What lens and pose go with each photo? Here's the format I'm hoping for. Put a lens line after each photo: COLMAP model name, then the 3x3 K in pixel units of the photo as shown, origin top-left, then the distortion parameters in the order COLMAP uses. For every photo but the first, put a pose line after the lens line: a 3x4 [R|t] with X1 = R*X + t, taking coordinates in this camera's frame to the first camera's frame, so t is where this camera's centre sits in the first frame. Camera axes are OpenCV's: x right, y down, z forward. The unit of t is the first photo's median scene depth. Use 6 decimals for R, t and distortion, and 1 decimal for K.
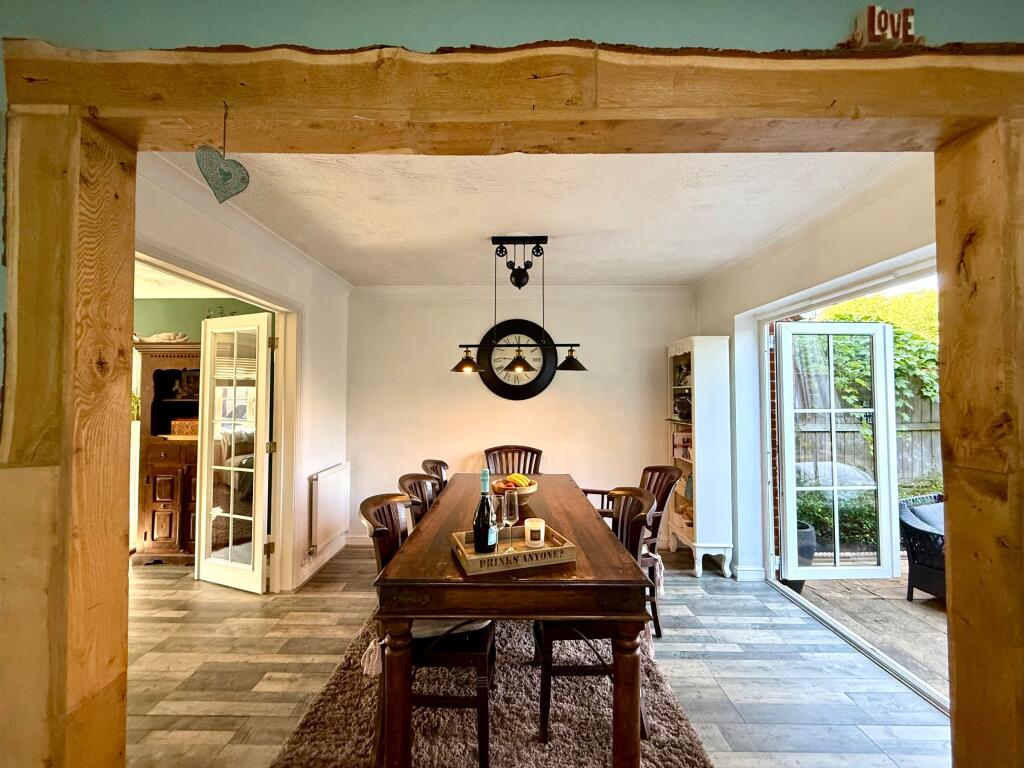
lens RADIAL K [[415.8, 0, 512.0], [0, 415.8, 384.0], [0, 0, 1]] dist [-0.003204, -0.000145]
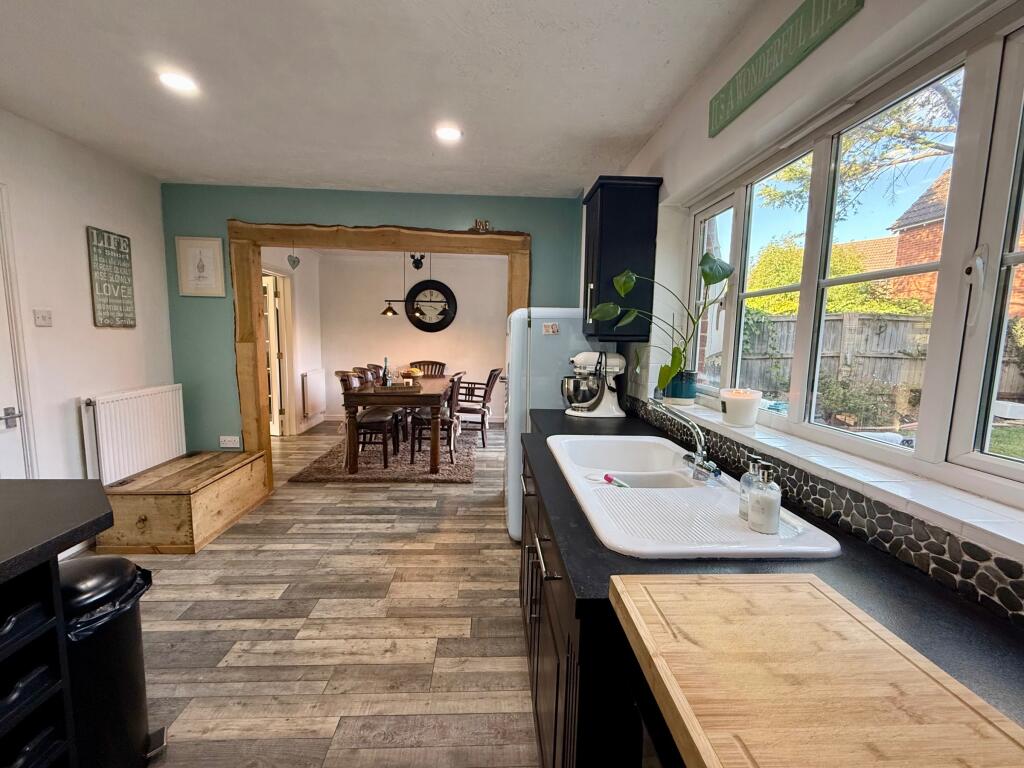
lens RADIAL K [[415.8, 0, 512.0], [0, 415.8, 384.0], [0, 0, 1]] dist [-0.003204, -0.000145]
pose [[0.996993, 0.011257, 0.076672, 0.299216], [-0.022483, 0.988856, 0.147166, -0.010138], [-0.074161, -0.148447, 0.986136, -0.924470]]
